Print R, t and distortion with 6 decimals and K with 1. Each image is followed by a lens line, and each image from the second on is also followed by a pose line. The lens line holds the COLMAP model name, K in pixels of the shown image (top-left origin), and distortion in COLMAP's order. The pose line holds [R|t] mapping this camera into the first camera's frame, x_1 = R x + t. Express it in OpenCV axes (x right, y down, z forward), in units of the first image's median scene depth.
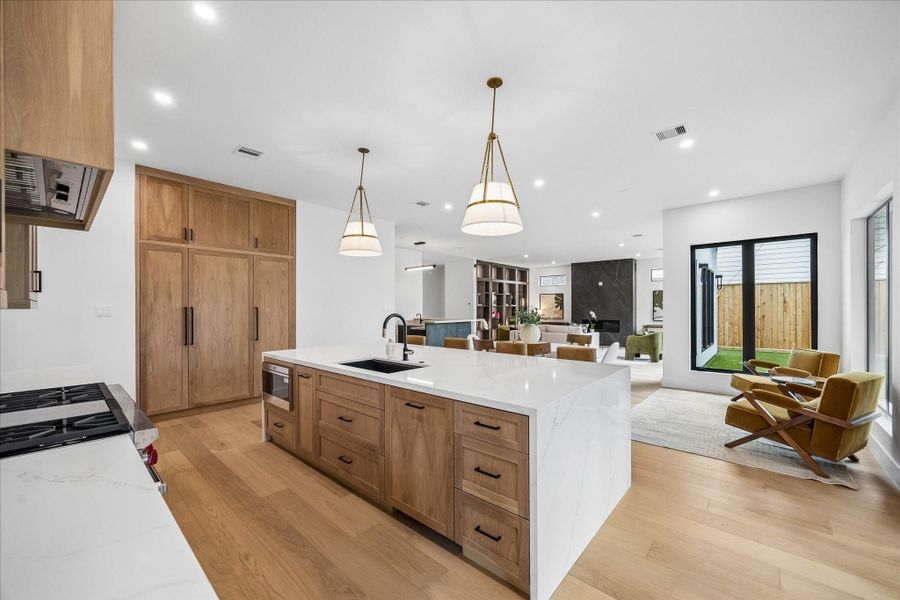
lens RADIAL K [[347.6, 0, 458.9], [0, 347.6, 299.7], [0, 0, 1]] dist [0.001352, 0.000234]
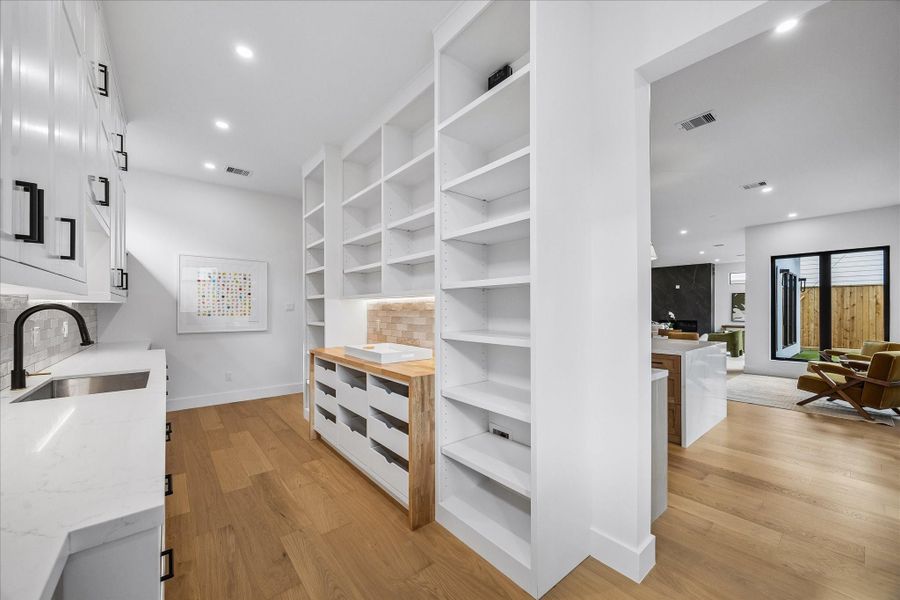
lens RADIAL K [[345.3, 0, 451.2], [0, 345.3, 303.1], [0, 0, 1]] dist [-0.000525, -0.000160]
pose [[0.986752, 0.000687, -0.162235, -0.216133], [-0.000133, 0.999994, 0.003428, 0.002487], [0.162236, -0.003361, 0.986746, -0.334222]]
